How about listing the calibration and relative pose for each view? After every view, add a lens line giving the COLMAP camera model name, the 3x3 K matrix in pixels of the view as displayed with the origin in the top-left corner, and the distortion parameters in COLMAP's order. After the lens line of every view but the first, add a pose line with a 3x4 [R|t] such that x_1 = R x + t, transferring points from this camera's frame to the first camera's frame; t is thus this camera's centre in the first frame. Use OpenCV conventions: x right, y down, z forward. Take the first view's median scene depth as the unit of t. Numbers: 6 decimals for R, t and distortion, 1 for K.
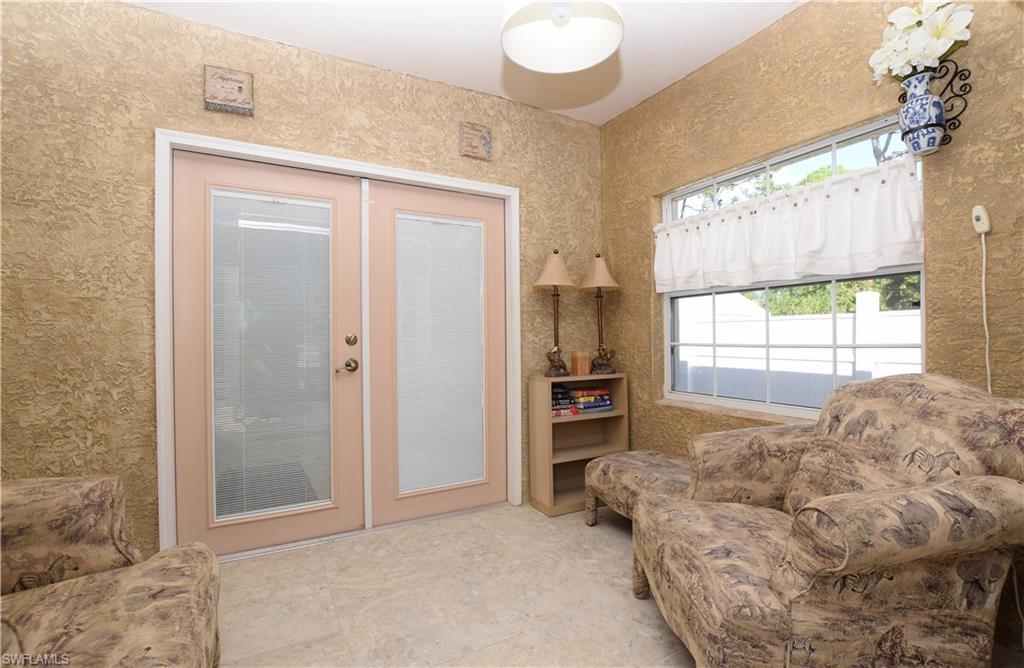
lens RADIAL K [[462.0, 0, 513.2], [0, 462.0, 334.9], [0, 0, 1]] dist [-0.033751, 0.002804]
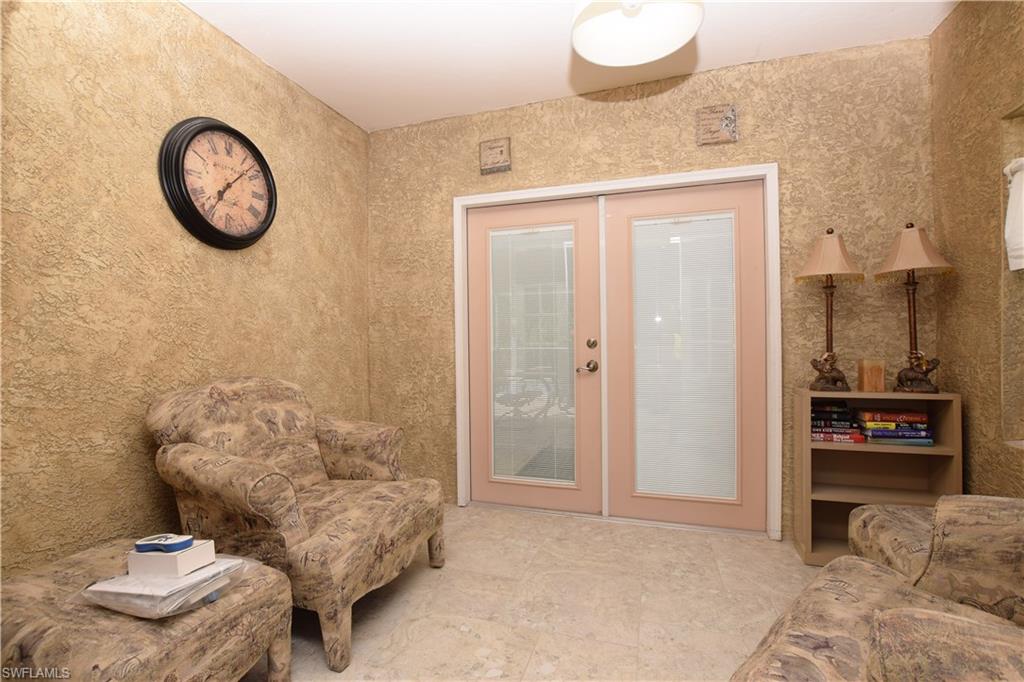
lens RADIAL K [[457.1, 0, 491.9], [0, 457.1, 342.3], [0, 0, 1]] dist [-0.032059, 0.004065]
pose [[0.673420, 0.001589, -0.739259, 0.311601], [0.007183, 0.999936, 0.008693, -0.003437], [0.739226, -0.011164, 0.673365, 0.076035]]
